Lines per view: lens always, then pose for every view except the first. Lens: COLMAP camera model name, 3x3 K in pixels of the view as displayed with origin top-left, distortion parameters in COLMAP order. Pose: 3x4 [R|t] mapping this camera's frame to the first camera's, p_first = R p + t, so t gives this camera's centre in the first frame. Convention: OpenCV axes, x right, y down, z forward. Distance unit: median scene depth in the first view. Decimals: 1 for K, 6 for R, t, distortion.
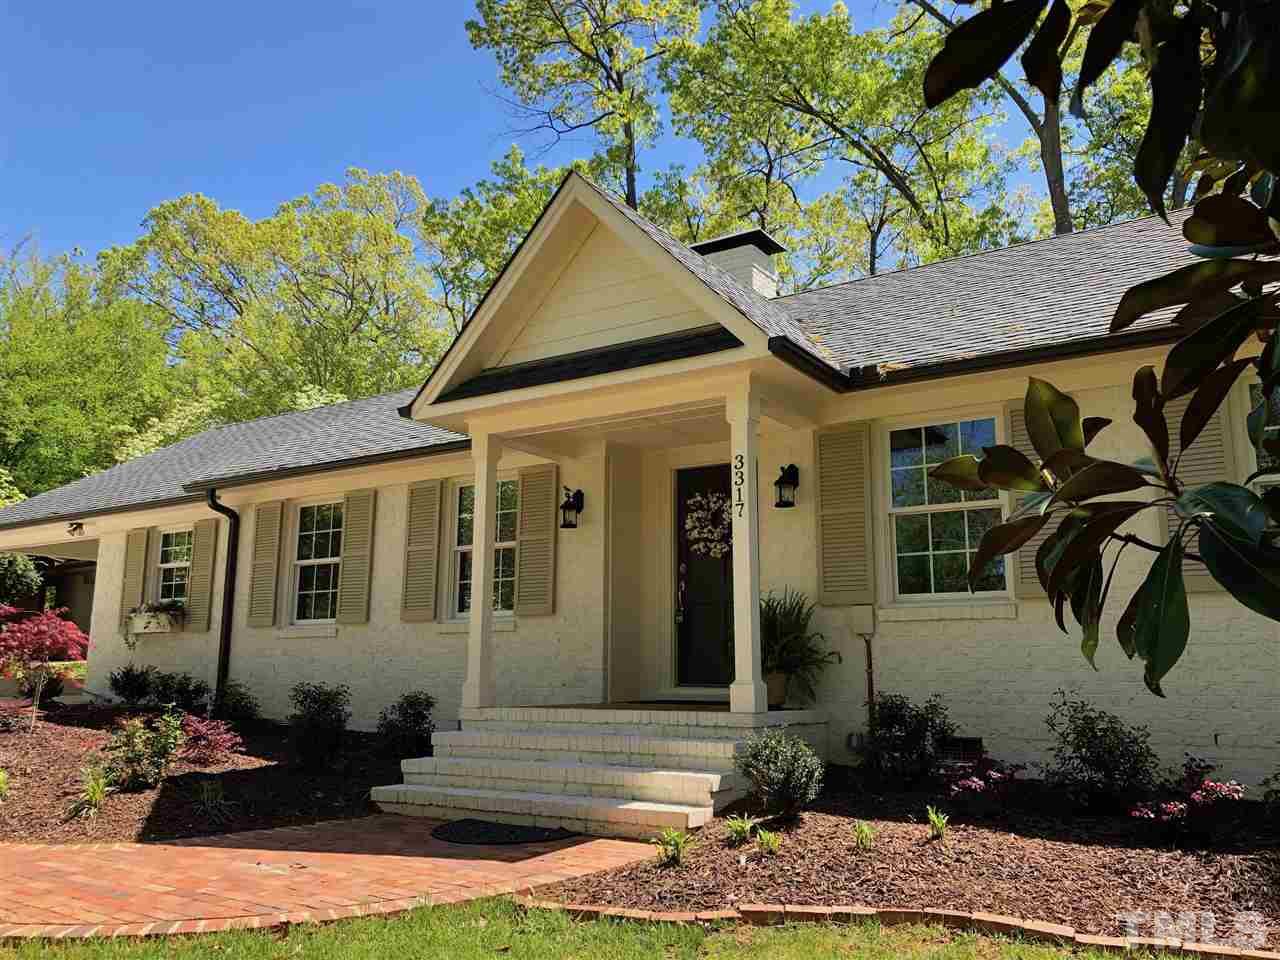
lens RADIAL K [[993.9, 0, 640.0], [0, 993.9, 480.0], [0, 0, 1]] dist [0.005823, 0.002357]
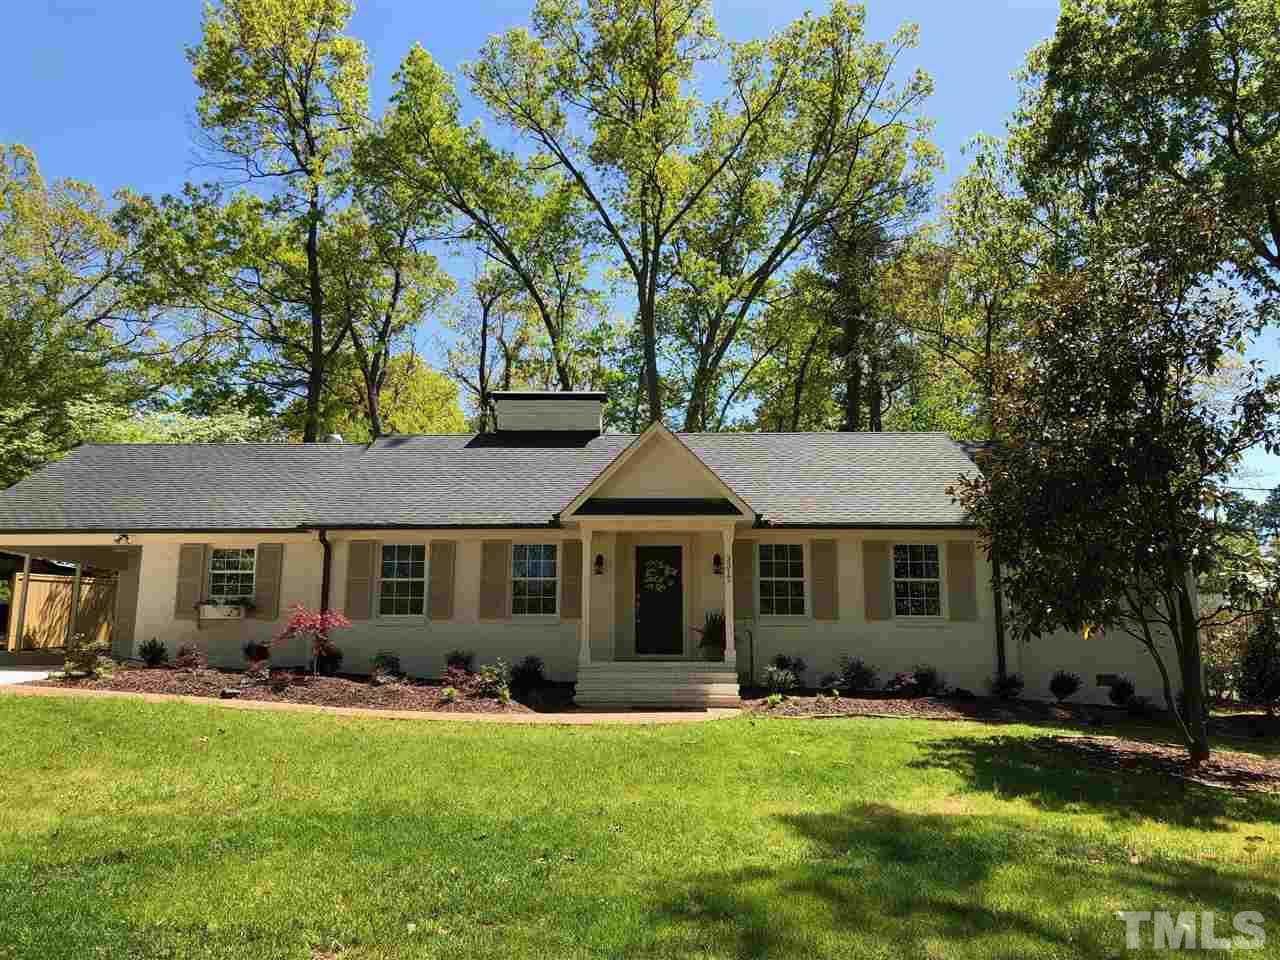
lens RADIAL K [[993.9, 0, 640.0], [0, 993.9, 480.0], [0, 0, 1]] dist [0.005823, 0.002357]
pose [[0.809774, 0.090809, 0.579672, -1.001204], [-0.104909, 0.994439, -0.009231, -0.109807], [-0.577287, -0.053338, 0.814797, -0.561039]]
